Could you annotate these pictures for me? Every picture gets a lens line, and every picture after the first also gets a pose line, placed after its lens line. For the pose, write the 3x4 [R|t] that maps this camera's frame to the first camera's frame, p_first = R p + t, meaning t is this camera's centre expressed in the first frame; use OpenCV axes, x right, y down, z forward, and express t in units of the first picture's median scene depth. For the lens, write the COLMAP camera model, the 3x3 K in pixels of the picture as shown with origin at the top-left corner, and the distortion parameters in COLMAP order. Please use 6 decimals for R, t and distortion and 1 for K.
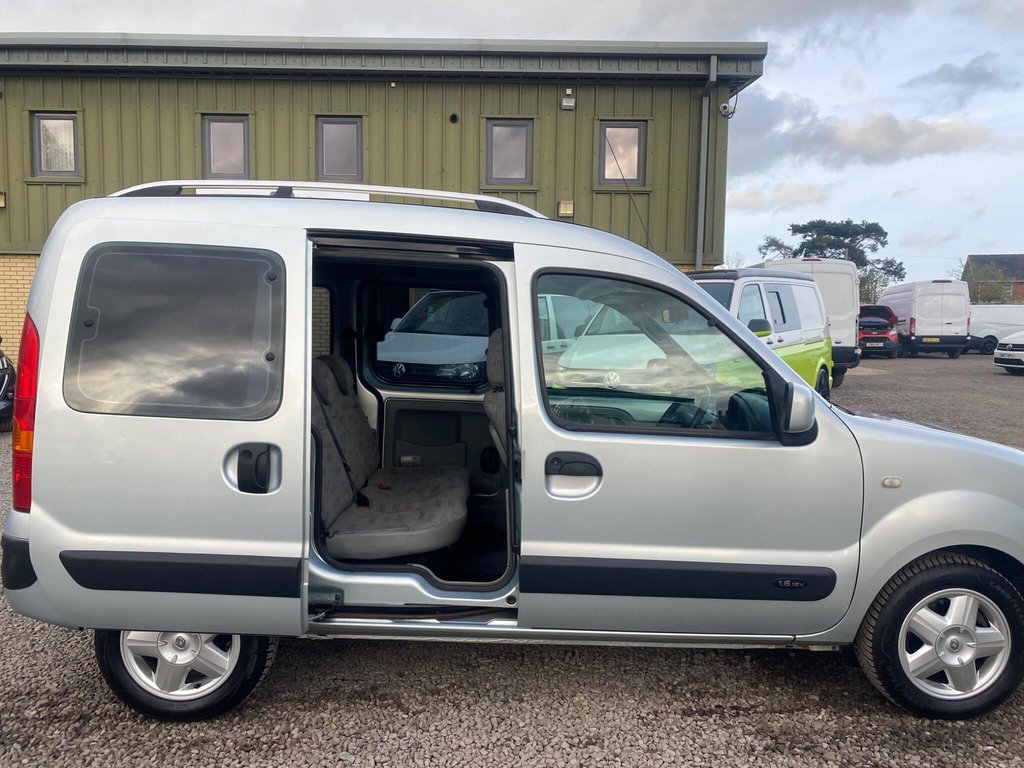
lens RADIAL K [[747.2, 0, 512.0], [0, 747.2, 384.0], [0, 0, 1]] dist [0.004479, -0.001385]
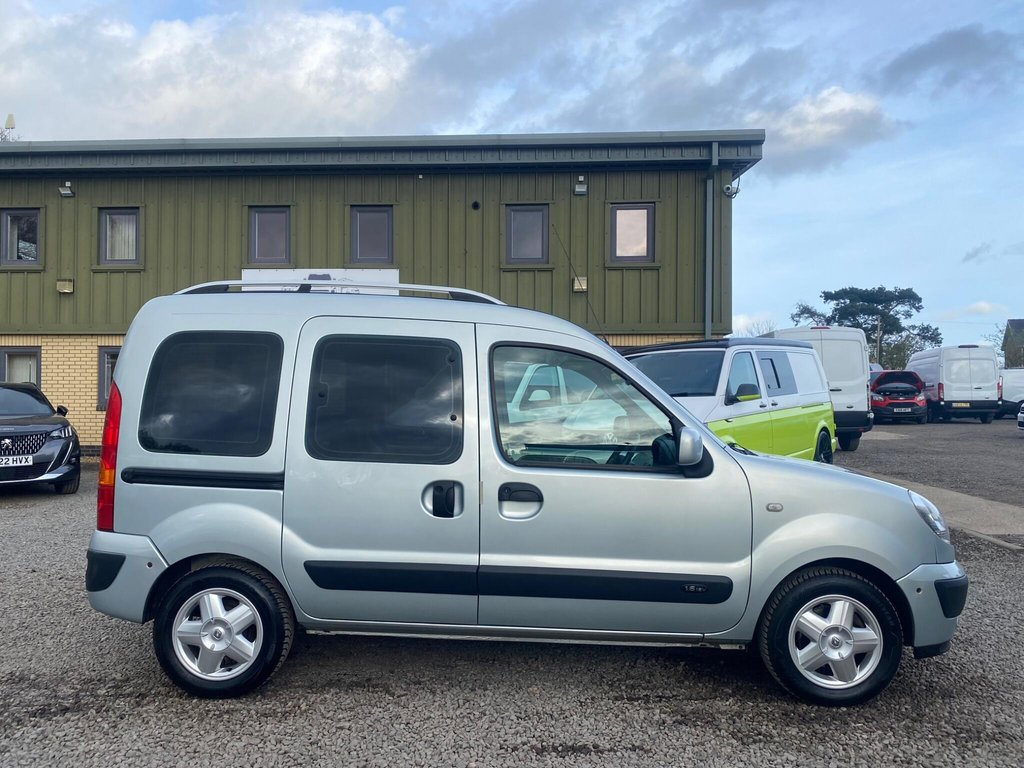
lens RADIAL K [[735.7, 0, 500.3], [0, 735.7, 385.2], [0, 0, 1]] dist [0.022307, -0.023298]
pose [[0.998175, -0.011878, -0.059210, 0.107533], [0.006340, 0.995660, -0.092844, 0.034775], [0.060056, 0.092299, 0.993919, -0.240020]]
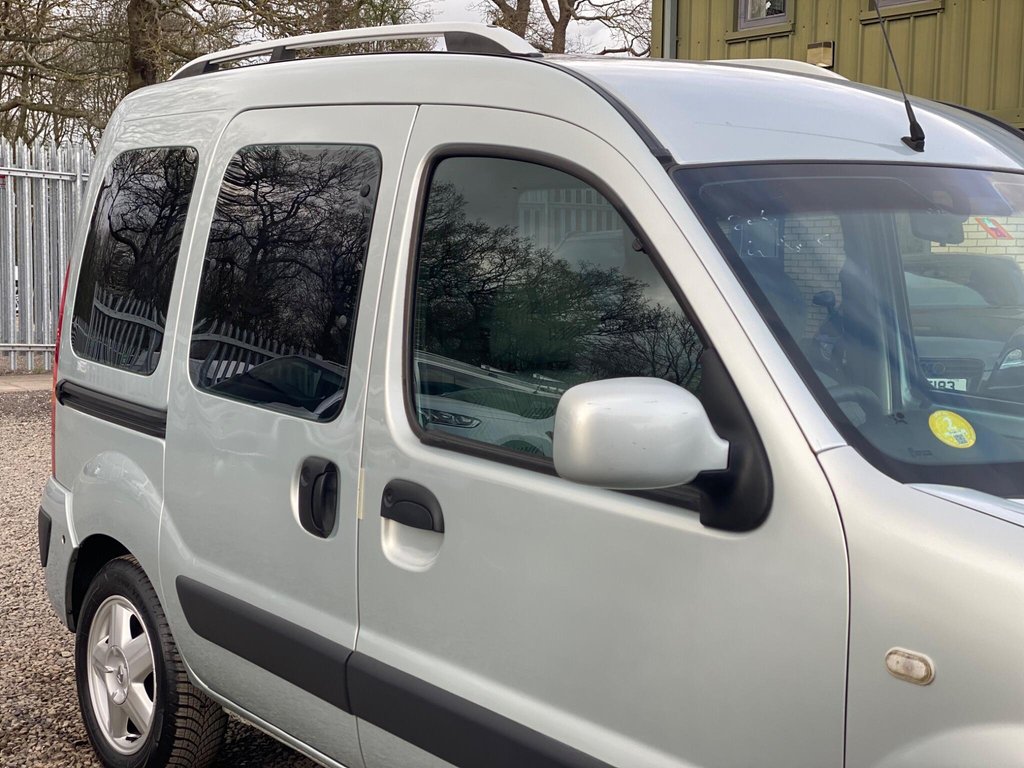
lens RADIAL K [[1450.5, 0, 509.6], [0, 1450.5, 359.9], [0, 0, 1]] dist [0.098161, 0.009928]
pose [[0.620510, 0.054310, -0.782315, 0.821487], [-0.061233, 0.997909, 0.020709, -0.020916], [0.781804, 0.035053, 0.622538, 0.331926]]
